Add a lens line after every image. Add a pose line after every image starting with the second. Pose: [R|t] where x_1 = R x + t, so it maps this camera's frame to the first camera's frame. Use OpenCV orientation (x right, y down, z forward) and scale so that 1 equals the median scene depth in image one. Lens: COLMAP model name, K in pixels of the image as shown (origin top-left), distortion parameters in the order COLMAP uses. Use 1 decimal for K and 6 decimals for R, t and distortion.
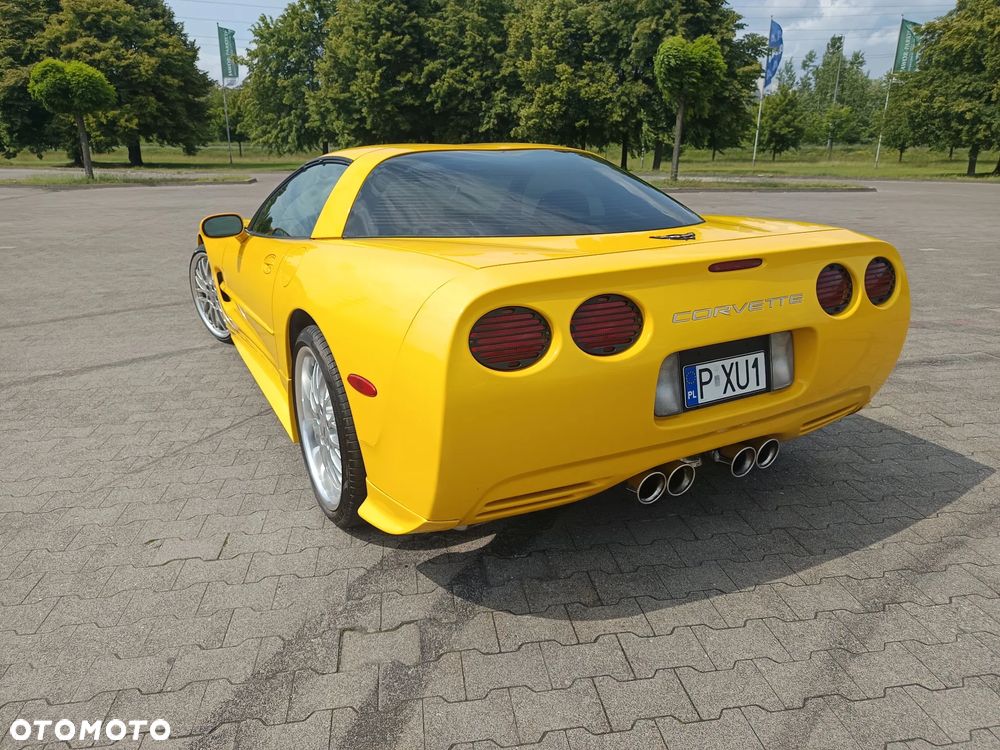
lens RADIAL K [[704.1, 0, 498.4], [0, 704.1, 379.4], [0, 0, 1]] dist [0.028496, -0.029453]
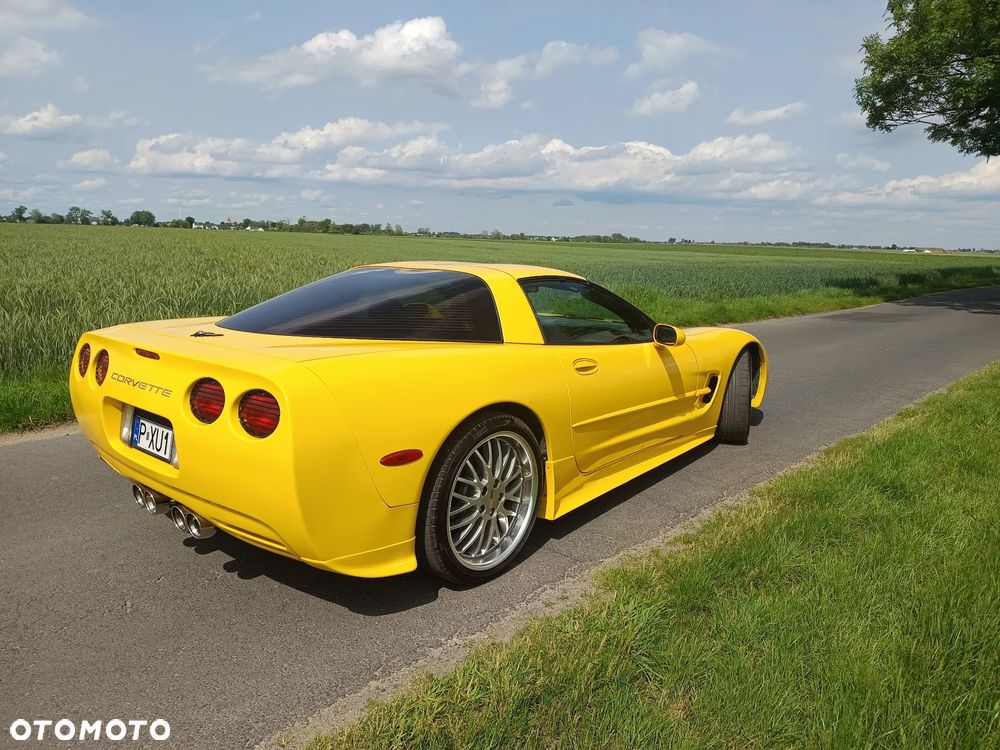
lens RADIAL K [[704.1, 0, 498.4], [0, 704.1, 379.4], [0, 0, 1]] dist [0.028496, -0.029453]
pose [[0.354570, 0.194778, -0.914517, 0.209819], [-0.313159, 0.946314, 0.080135, -0.049876], [0.881029, 0.257976, 0.396531, 0.121605]]
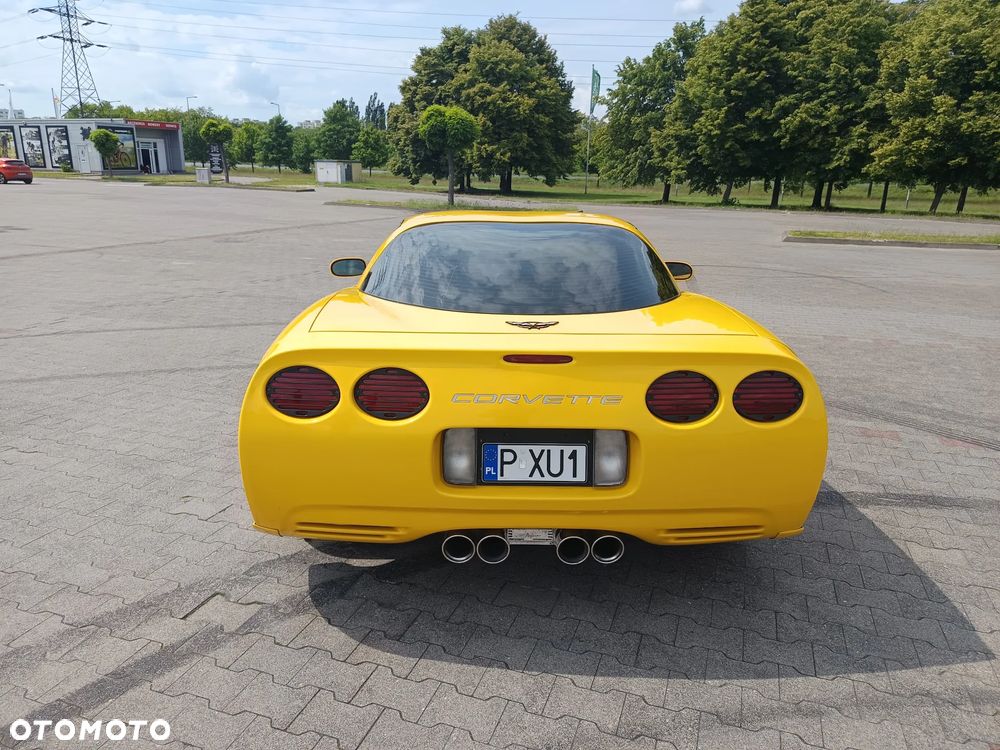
lens RADIAL K [[704.1, 0, 498.4], [0, 704.1, 379.4], [0, 0, 1]] dist [0.028496, -0.029453]
pose [[0.881948, 0.152715, -0.445921, 0.086273], [-0.170047, 0.985435, 0.001161, -0.013816], [0.439604, 0.074804, 0.895072, 0.003971]]
